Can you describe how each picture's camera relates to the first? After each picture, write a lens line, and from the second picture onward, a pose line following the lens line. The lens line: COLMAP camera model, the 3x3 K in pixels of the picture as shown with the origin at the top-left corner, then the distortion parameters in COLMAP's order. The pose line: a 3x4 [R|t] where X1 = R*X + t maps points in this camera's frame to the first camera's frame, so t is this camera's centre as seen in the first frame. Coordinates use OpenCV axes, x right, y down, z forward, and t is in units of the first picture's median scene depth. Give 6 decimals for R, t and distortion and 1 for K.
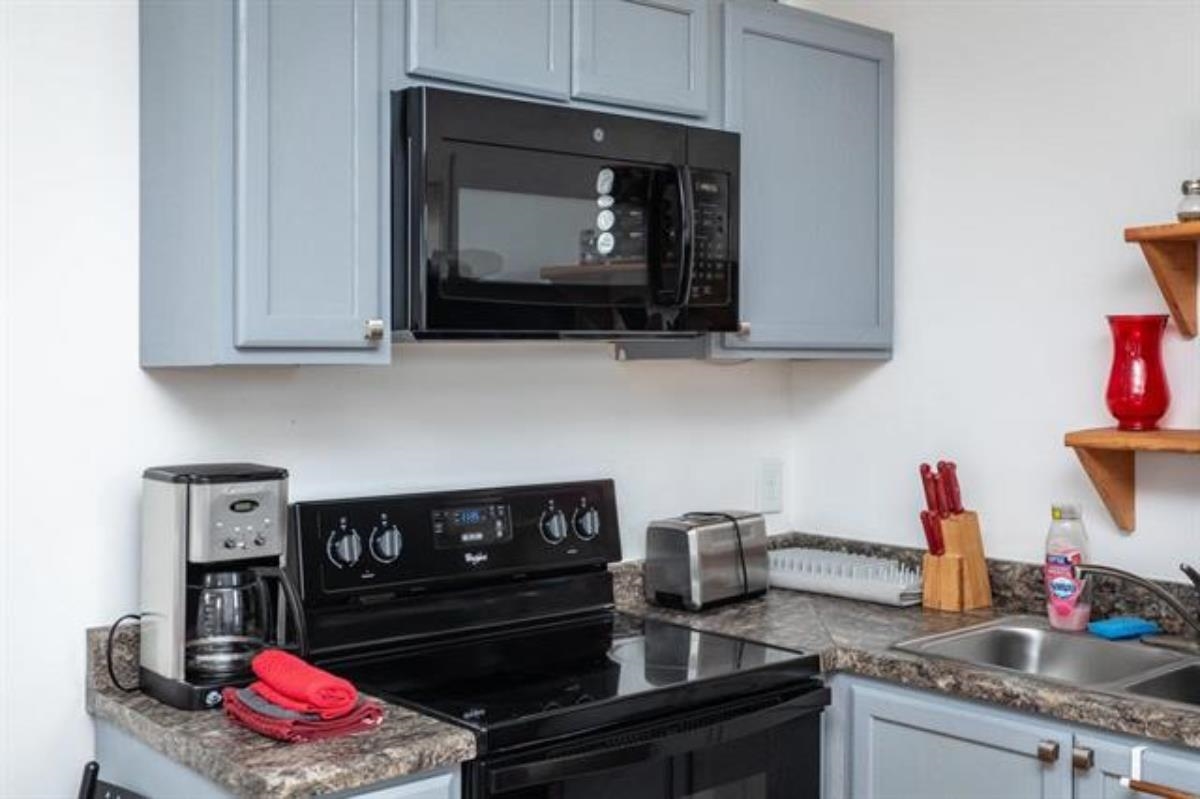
lens RADIAL K [[1313.3, 0, 617.8], [0, 1313.3, 386.6], [0, 0, 1]] dist [0.002483, 0.000000]
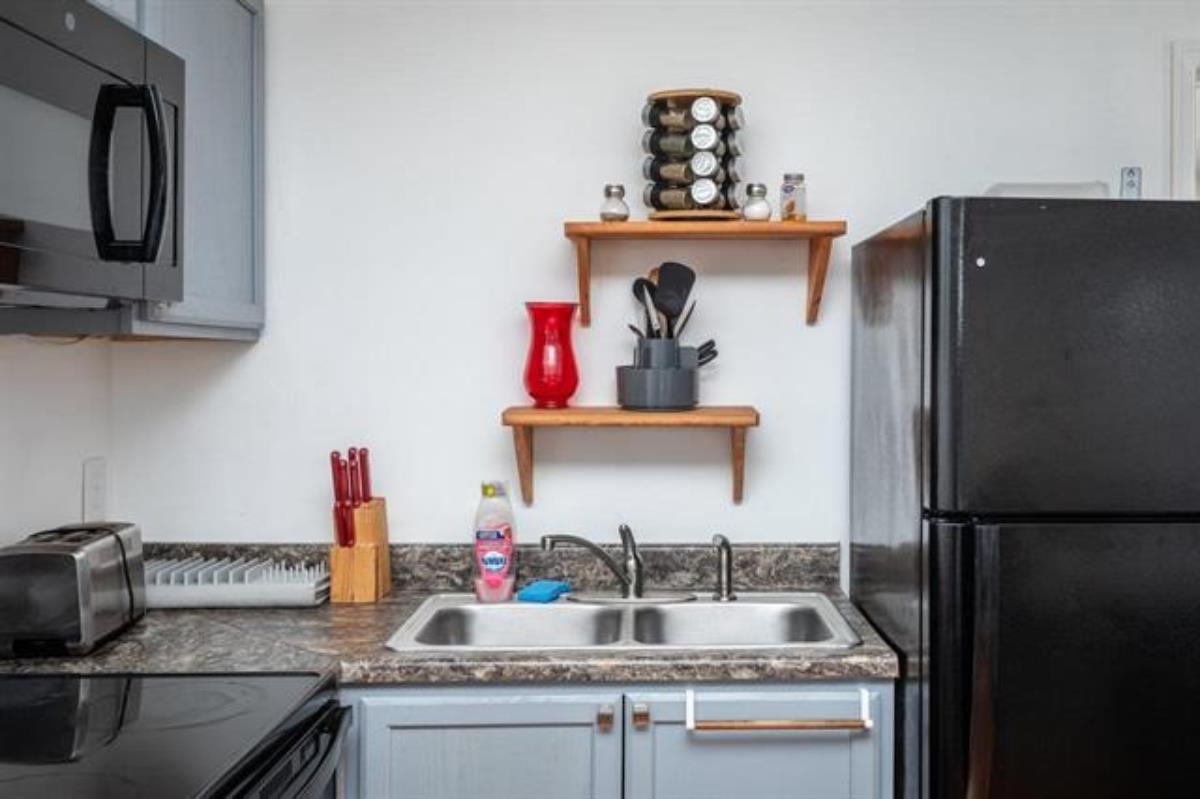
lens RADIAL K [[1147.4, 0, 714.4], [0, 1147.4, 373.8], [0, 0, 1]] dist [-0.009044, 0.000000]
pose [[0.623958, -0.002460, 0.781454, -0.265427], [0.010035, 0.999938, -0.004864, 0.010503], [-0.781393, 0.010876, 0.623944, 0.297482]]
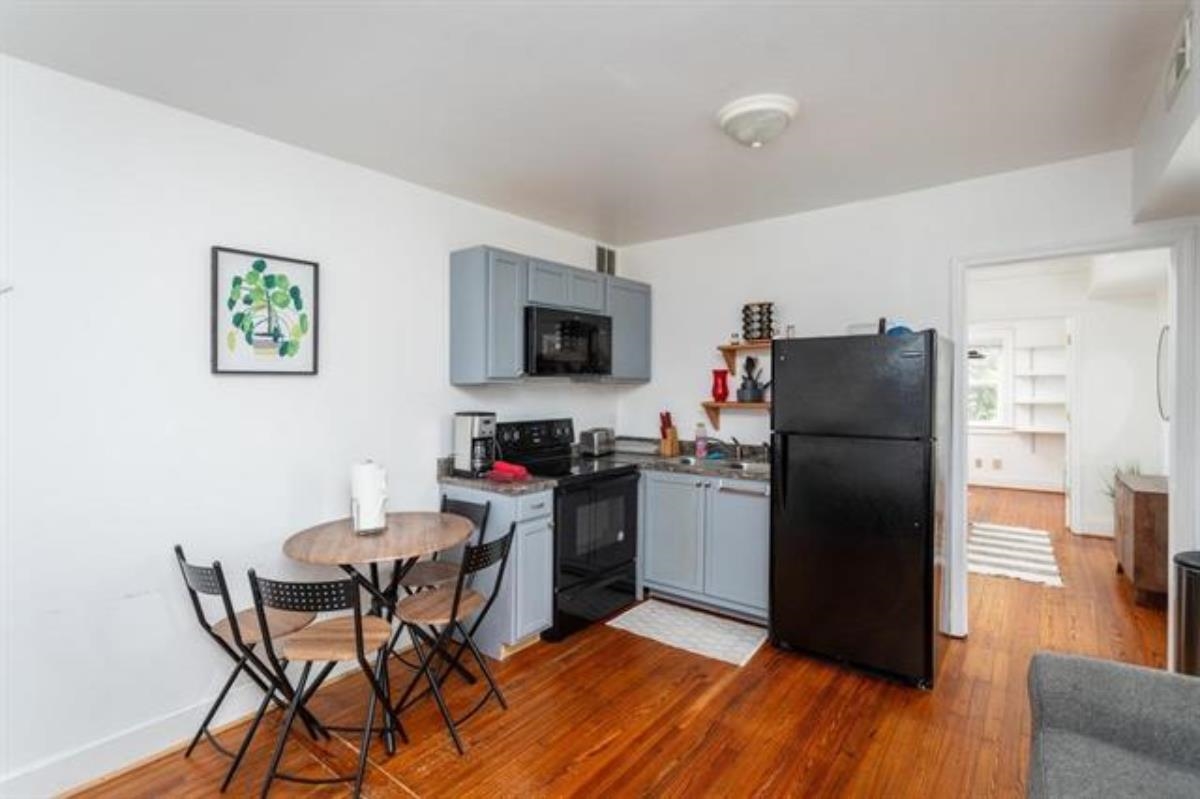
lens RADIAL K [[568.2, 0, 602.9], [0, 568.2, 395.7], [0, 0, 1]] dist [-0.013686, 0.000274]
pose [[0.984000, -0.006347, 0.178055, -0.199384], [0.006757, 0.999976, -0.001694, 0.017486], [-0.178040, 0.002869, 0.984019, -0.480579]]
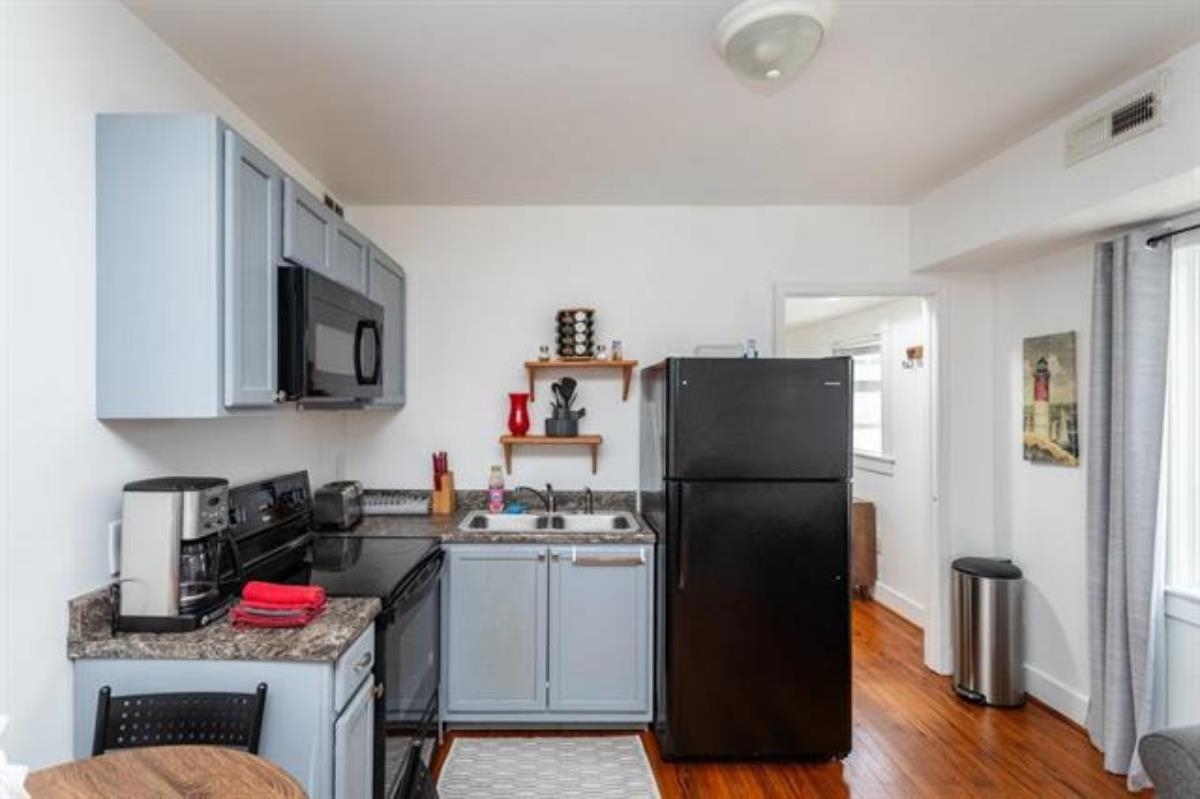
lens RADIAL K [[568.2, 0, 563.0], [0, 568.2, 410.4], [0, 0, 1]] dist [-0.013686, 0.000274]
pose [[0.660718, -0.003974, 0.750624, -0.425460], [0.011408, 0.999924, -0.004748, -0.012875], [-0.750548, 0.011701, 0.660713, 0.154236]]
